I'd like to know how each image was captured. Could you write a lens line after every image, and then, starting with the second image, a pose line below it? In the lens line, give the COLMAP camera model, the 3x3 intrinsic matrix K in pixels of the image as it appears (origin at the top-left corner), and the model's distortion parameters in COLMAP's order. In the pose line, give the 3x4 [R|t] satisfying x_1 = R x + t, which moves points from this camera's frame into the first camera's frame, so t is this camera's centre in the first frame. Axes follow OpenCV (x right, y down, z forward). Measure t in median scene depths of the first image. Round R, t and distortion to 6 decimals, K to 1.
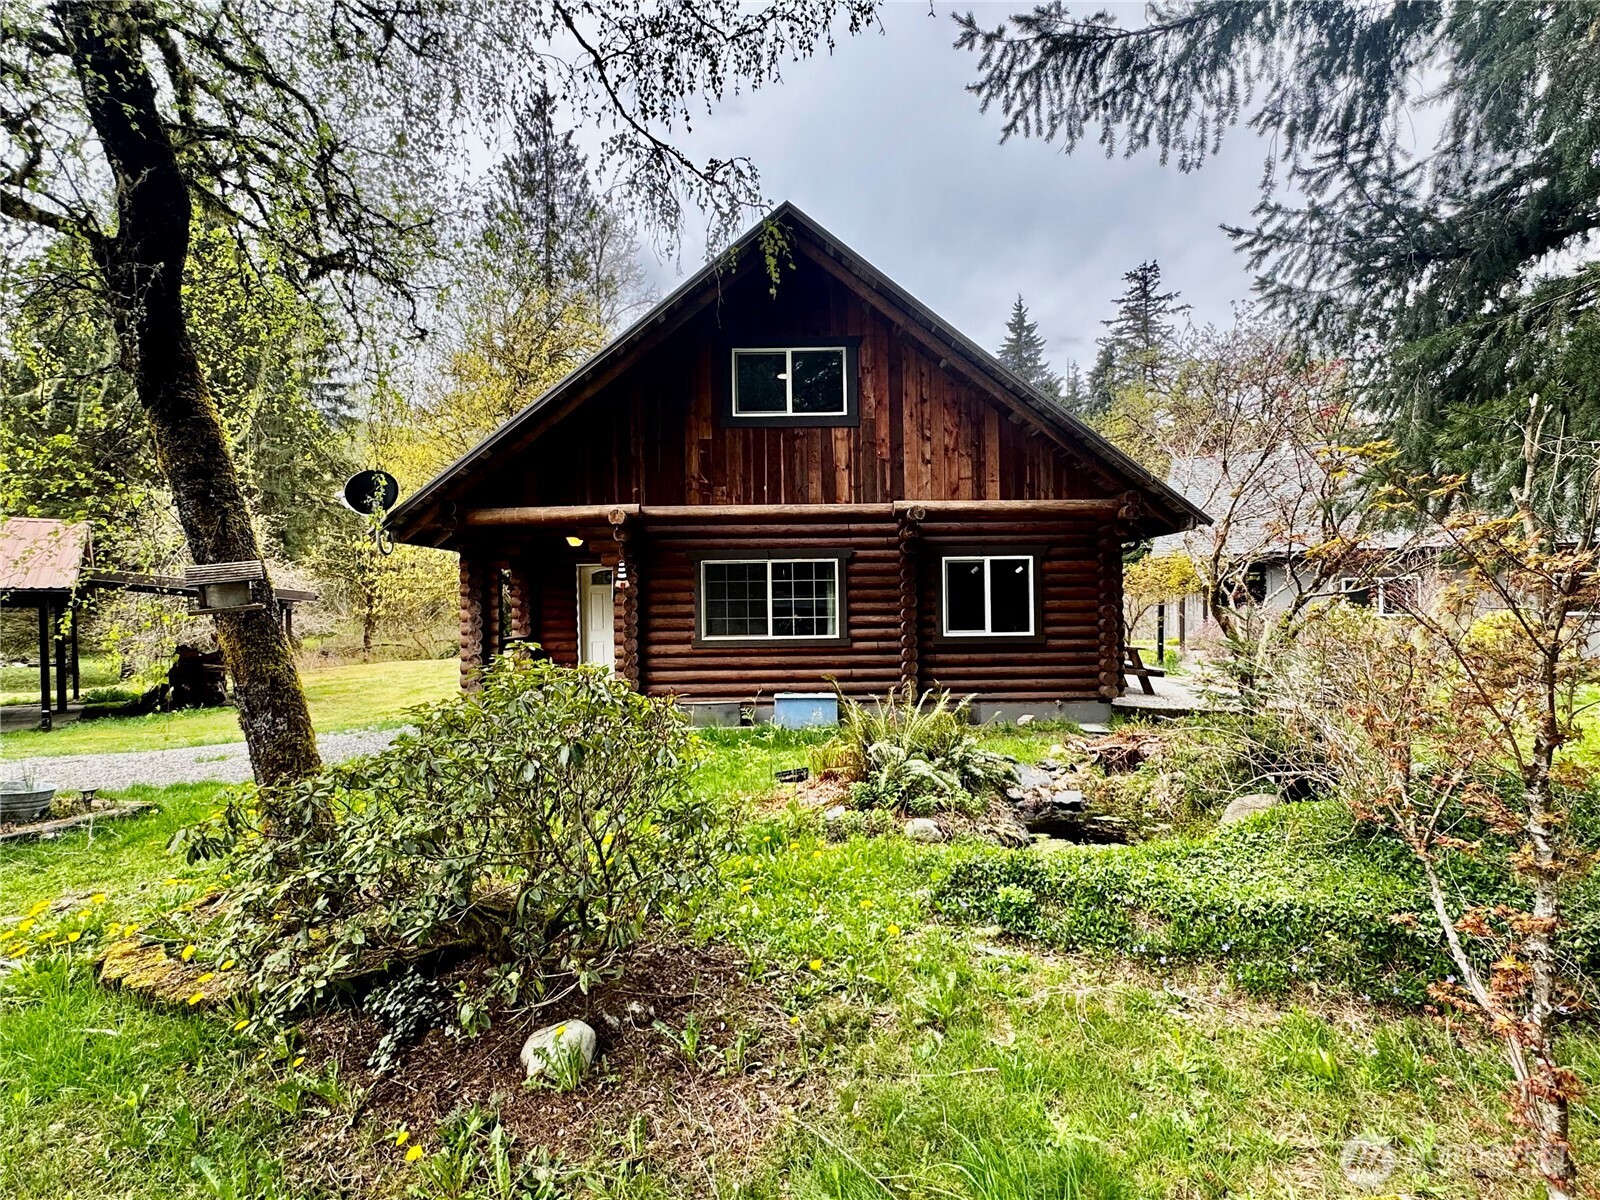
lens RADIAL K [[795.5, 0, 800.6], [0, 795.5, 608.4], [0, 0, 1]] dist [-0.000418, -0.000018]
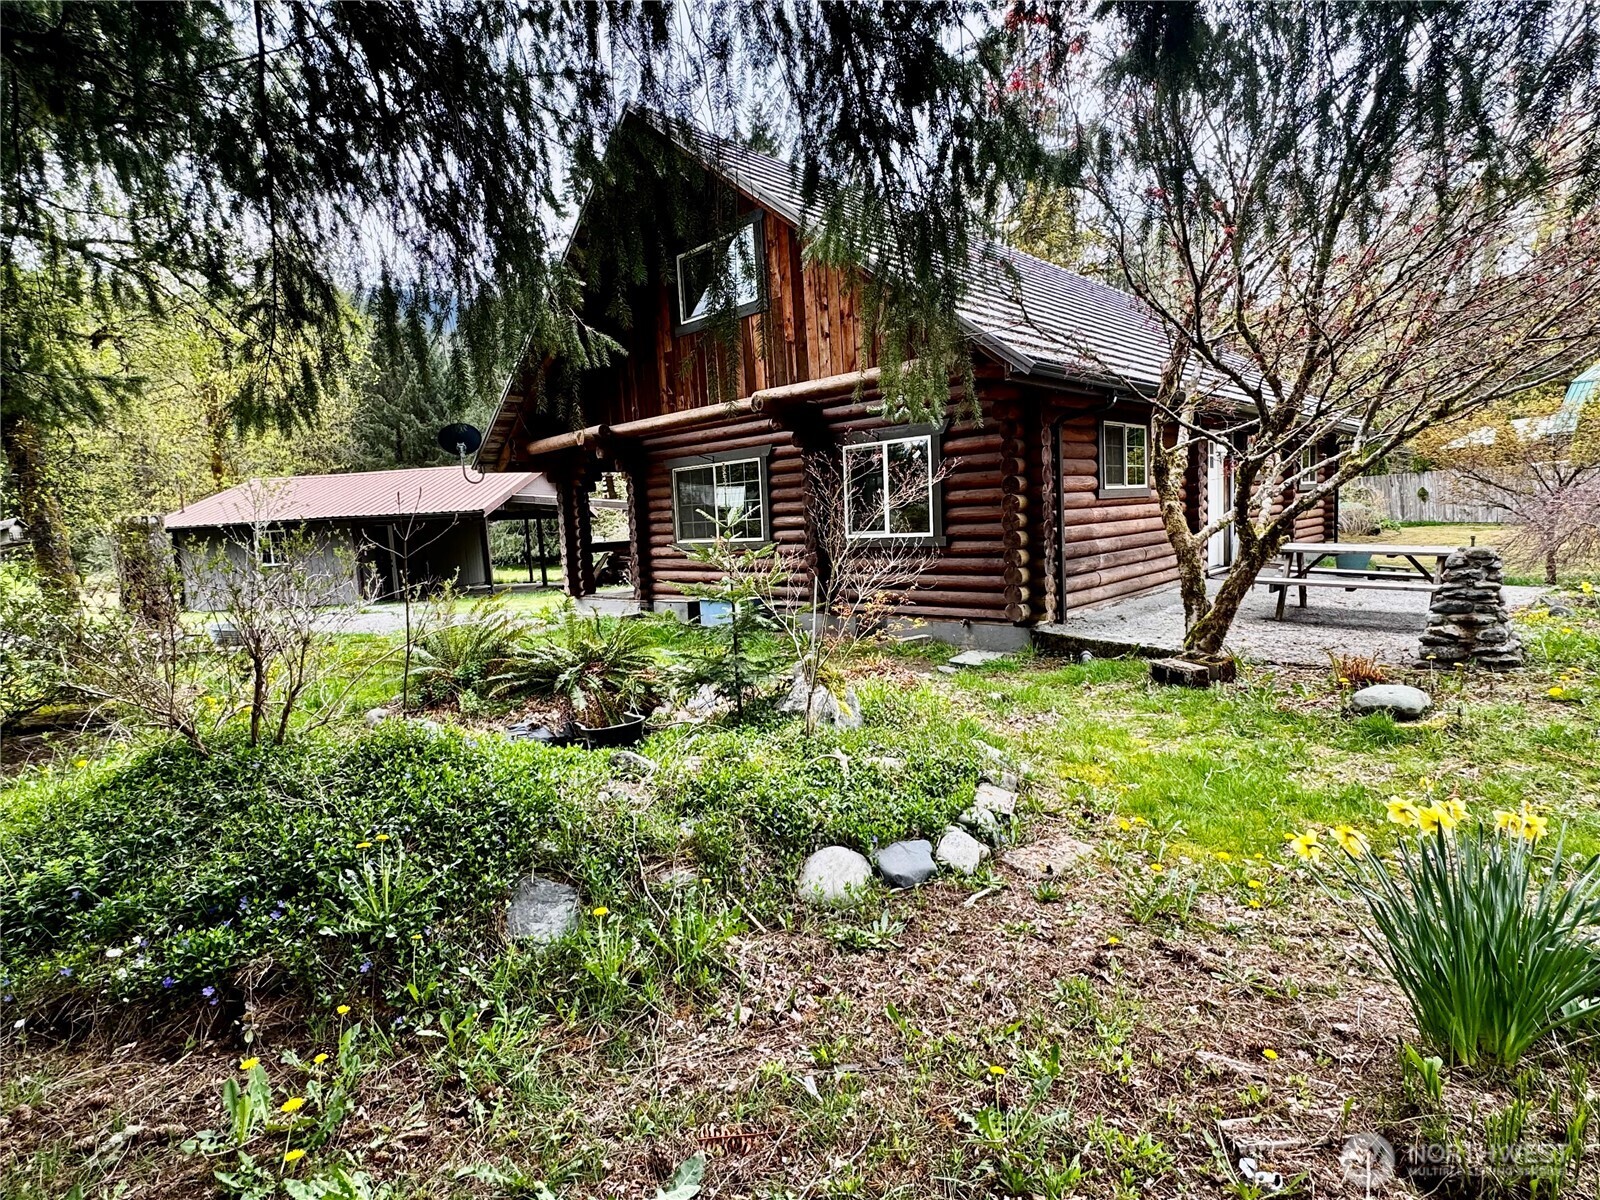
lens RADIAL K [[795.5, 0, 799.5], [0, 795.5, 596.5], [0, 0, 1]] dist [-0.000418, -0.000018]
pose [[0.711458, 0.045273, -0.701269, 0.754153], [0.041791, 0.993431, 0.106533, 0.003035], [0.701485, -0.105101, 0.704892, 0.344832]]
